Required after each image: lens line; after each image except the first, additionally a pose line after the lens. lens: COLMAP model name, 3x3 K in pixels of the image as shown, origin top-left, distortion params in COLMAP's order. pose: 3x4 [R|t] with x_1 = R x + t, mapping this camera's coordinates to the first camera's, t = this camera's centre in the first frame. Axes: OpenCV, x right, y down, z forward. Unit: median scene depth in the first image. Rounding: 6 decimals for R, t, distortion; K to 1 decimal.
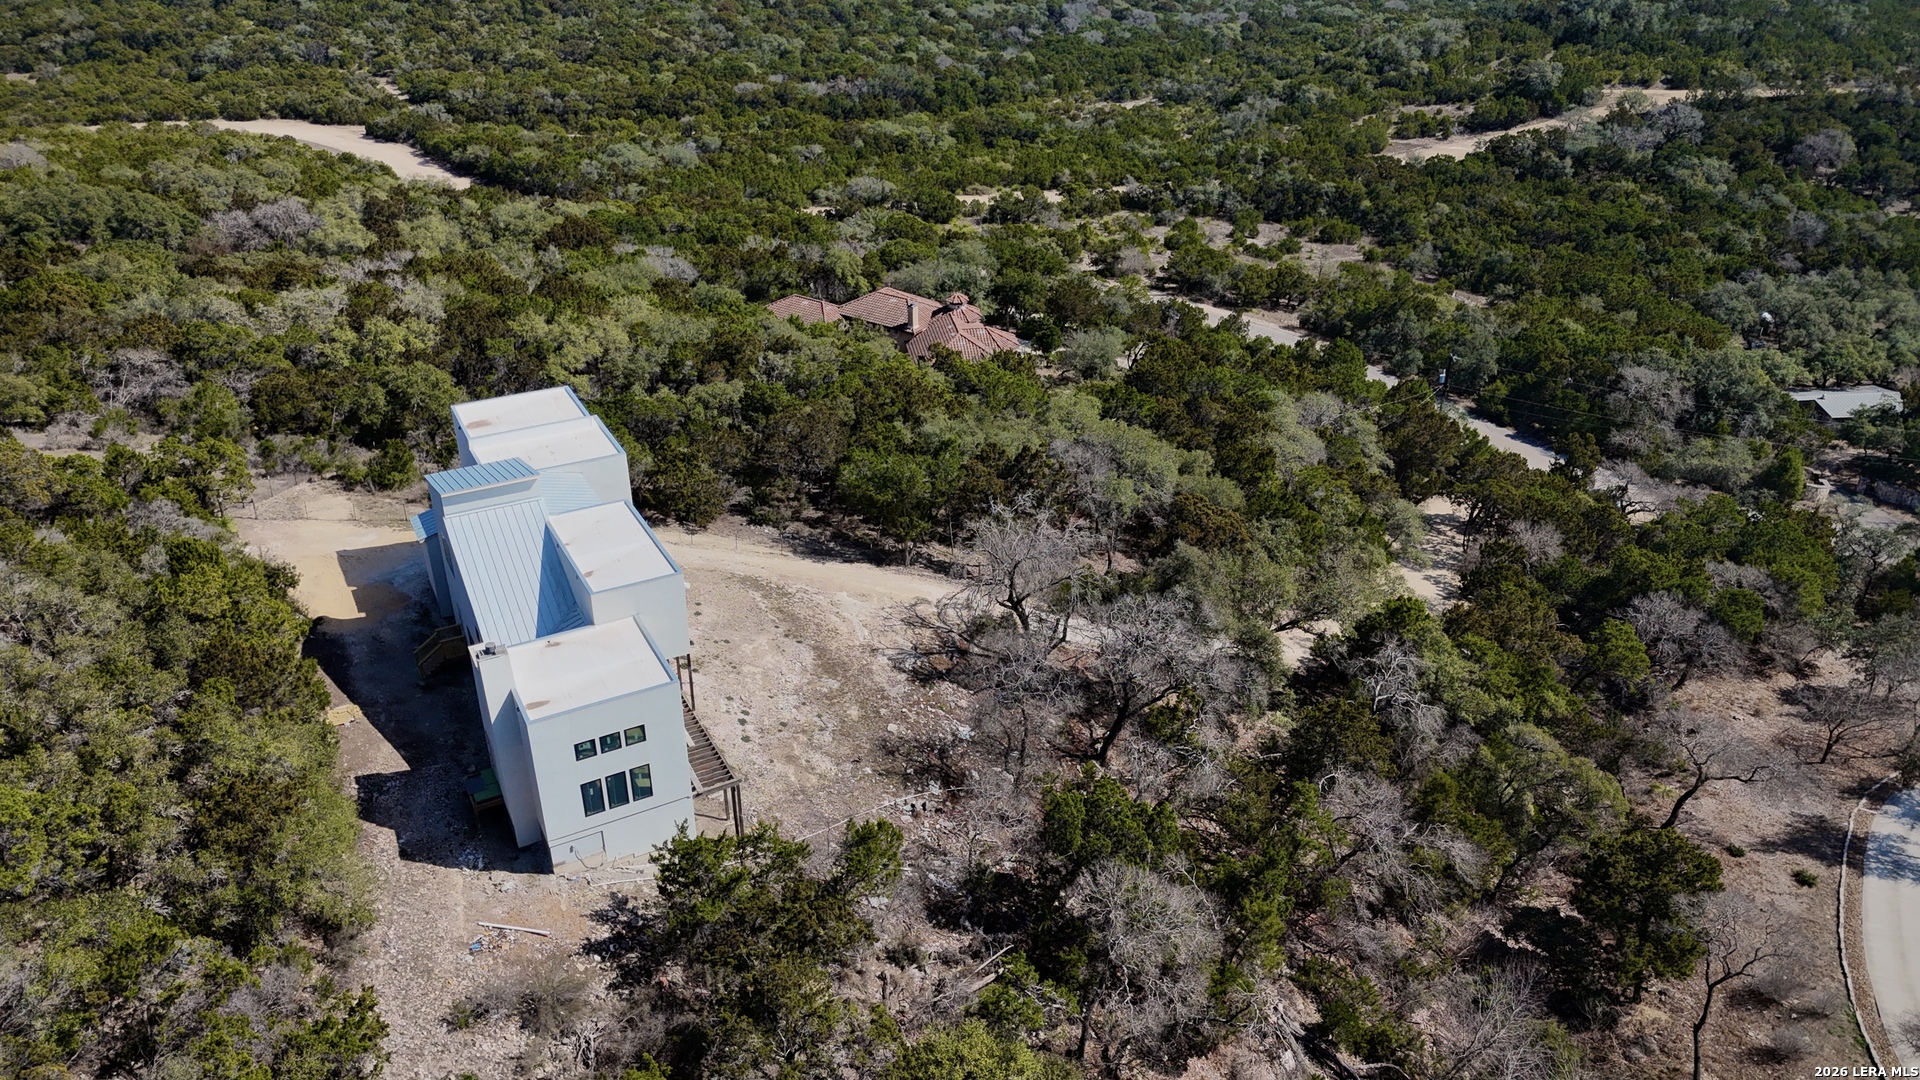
lens RADIAL K [[1387.5, 0, 964.7], [0, 1387.5, 534.4], [0, 0, 1]] dist [0.050874, -0.042362]
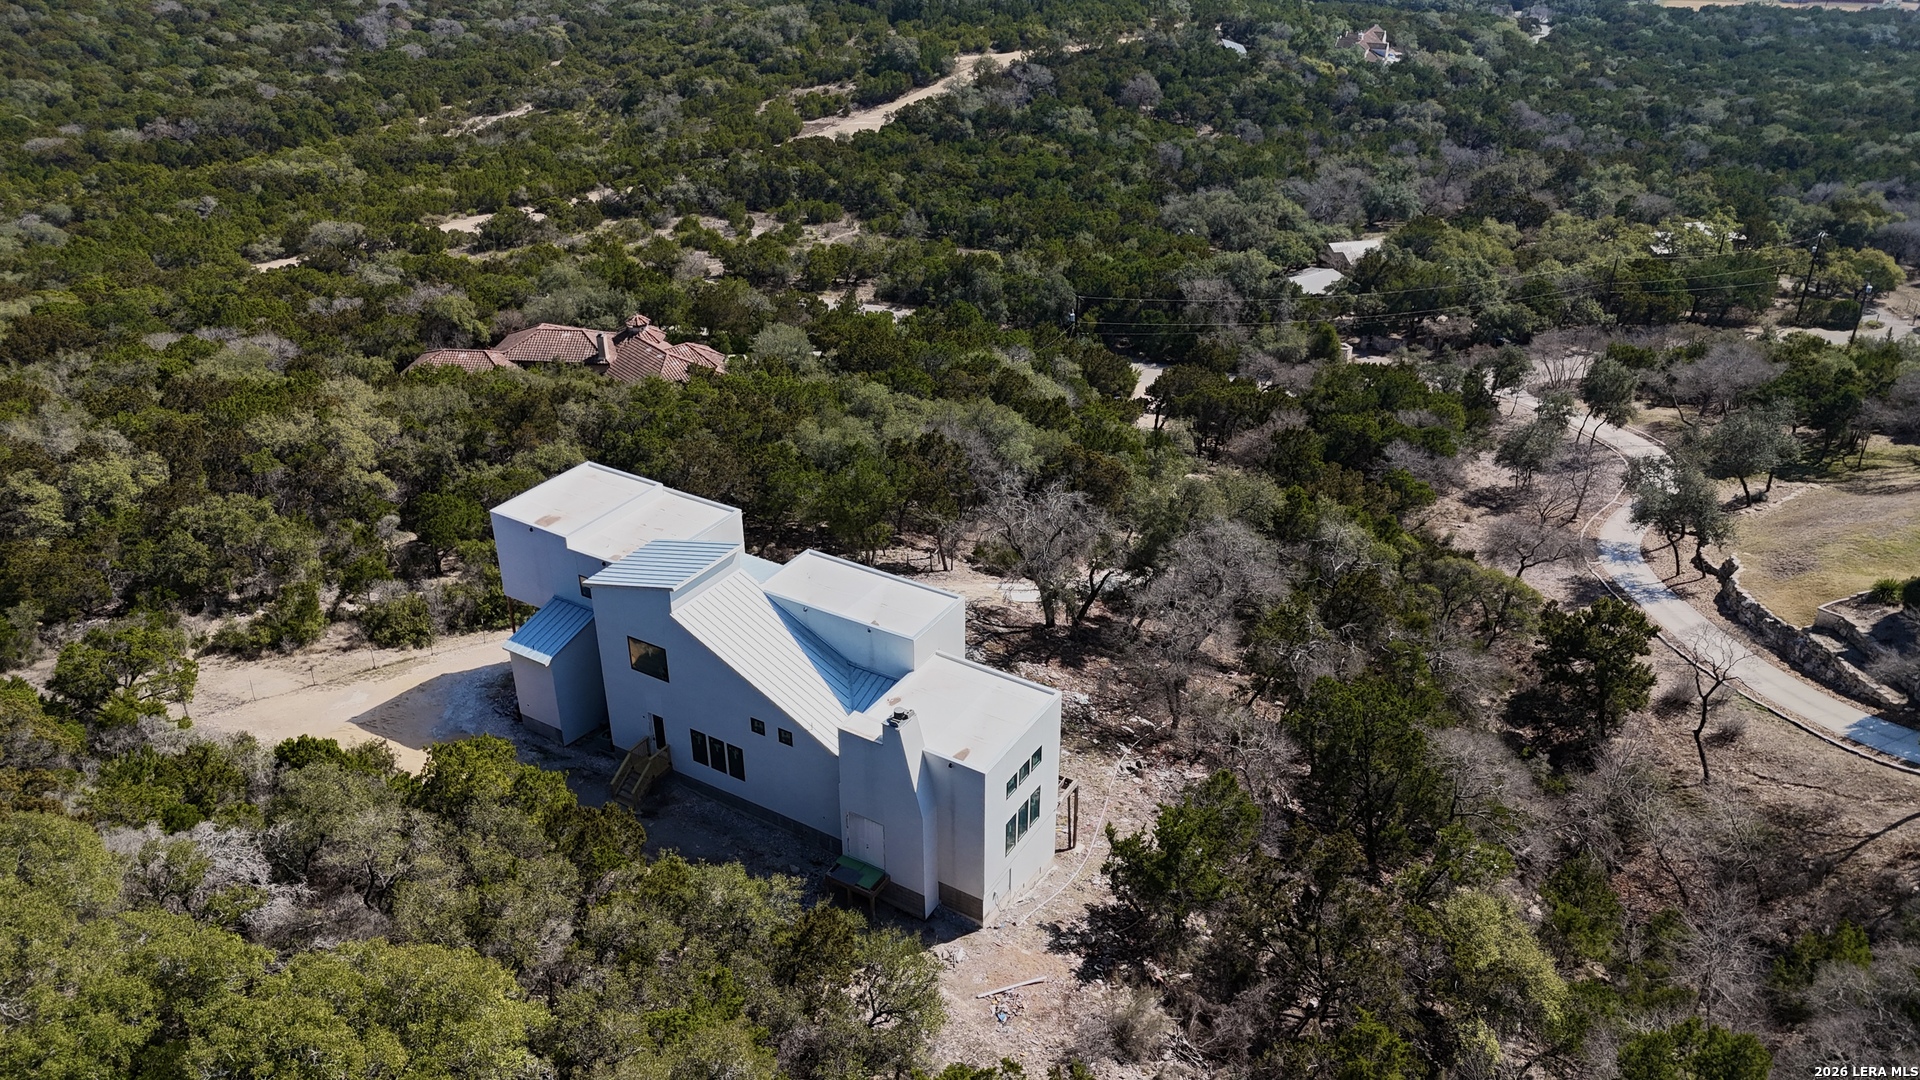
lens RADIAL K [[1387.5, 0, 965.0], [0, 1387.5, 544.4], [0, 0, 1]] dist [0.050874, -0.042362]
pose [[0.860909, -0.246880, 0.444844, -0.142926], [0.243884, 0.967622, 0.065021, -0.015569], [-0.446493, 0.052513, 0.893245, 0.032923]]
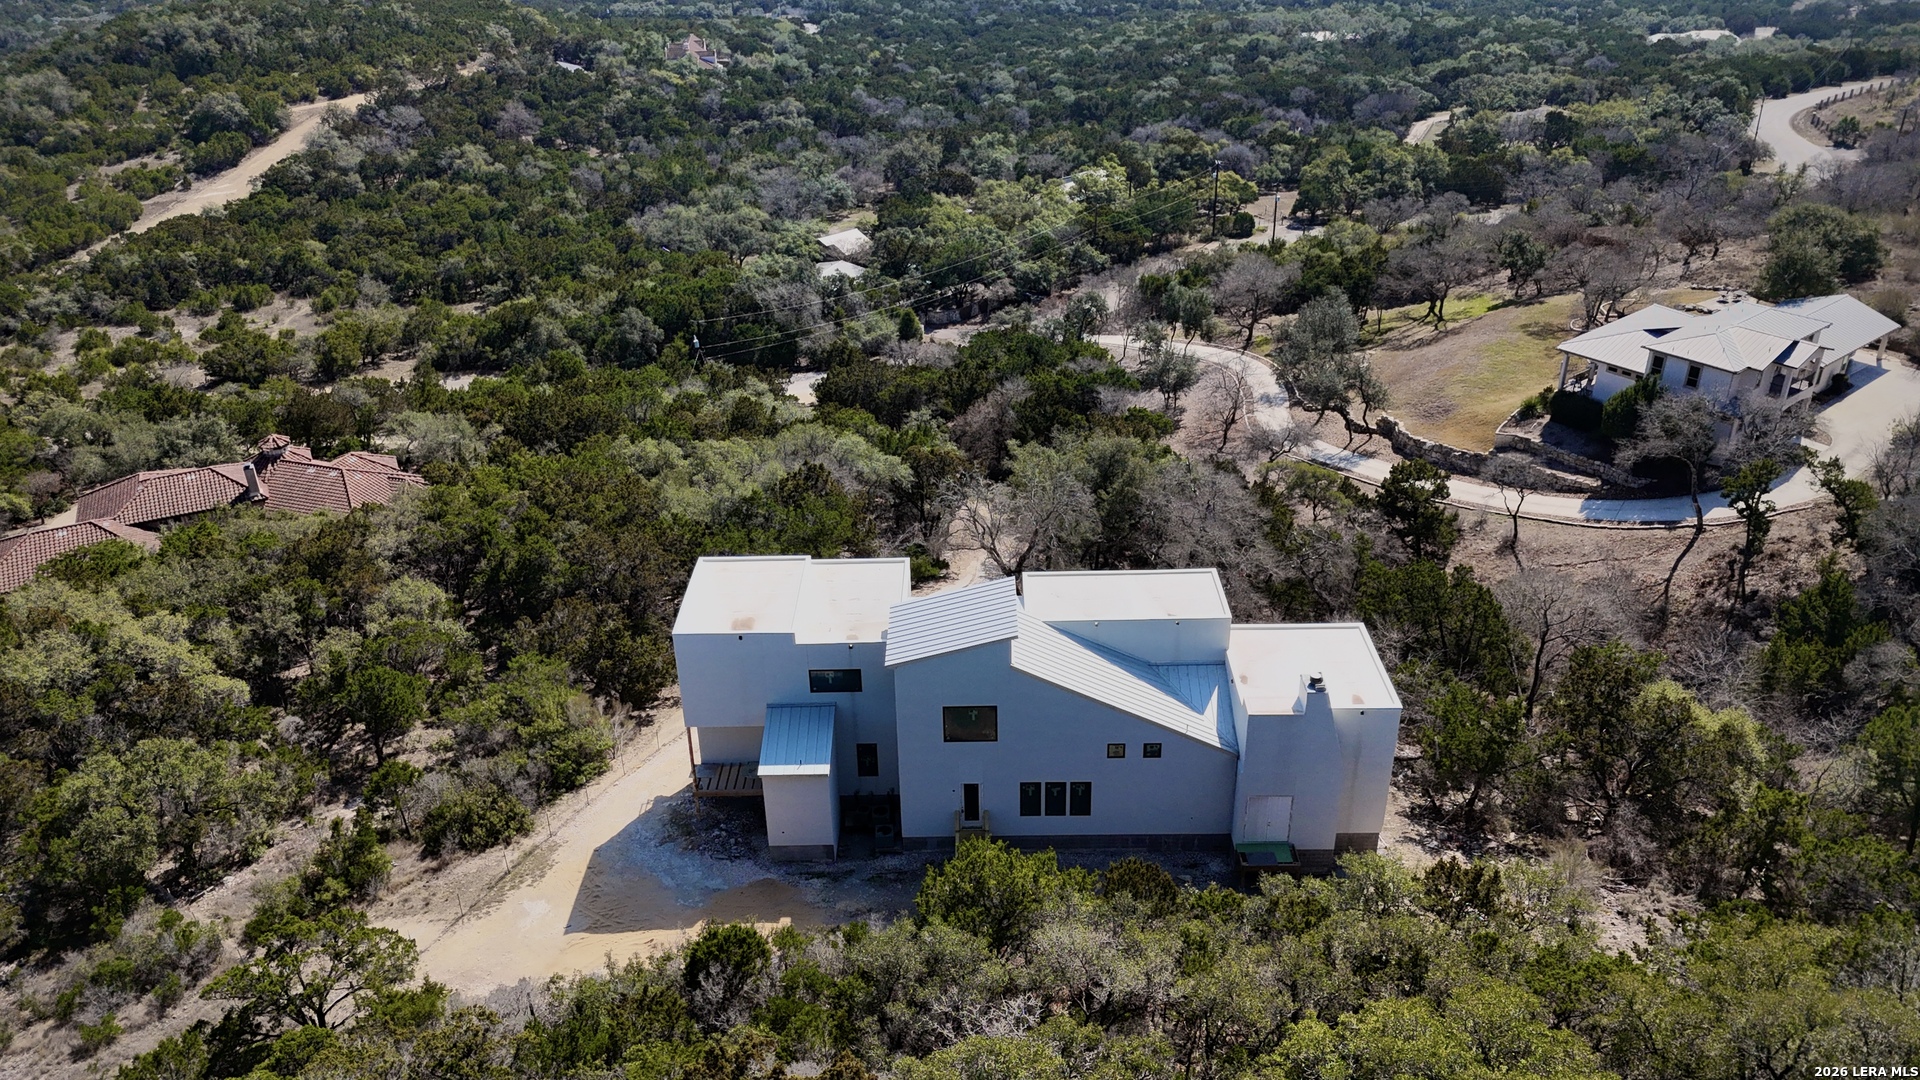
lens RADIAL K [[1387.5, 0, 960.1], [0, 1387.5, 534.0], [0, 0, 1]] dist [0.050874, -0.042362]
pose [[0.477641, -0.423943, 0.769500, -0.237813], [0.437055, 0.874460, 0.210482, -0.063681], [-0.762129, 0.235780, 0.602965, 0.125677]]
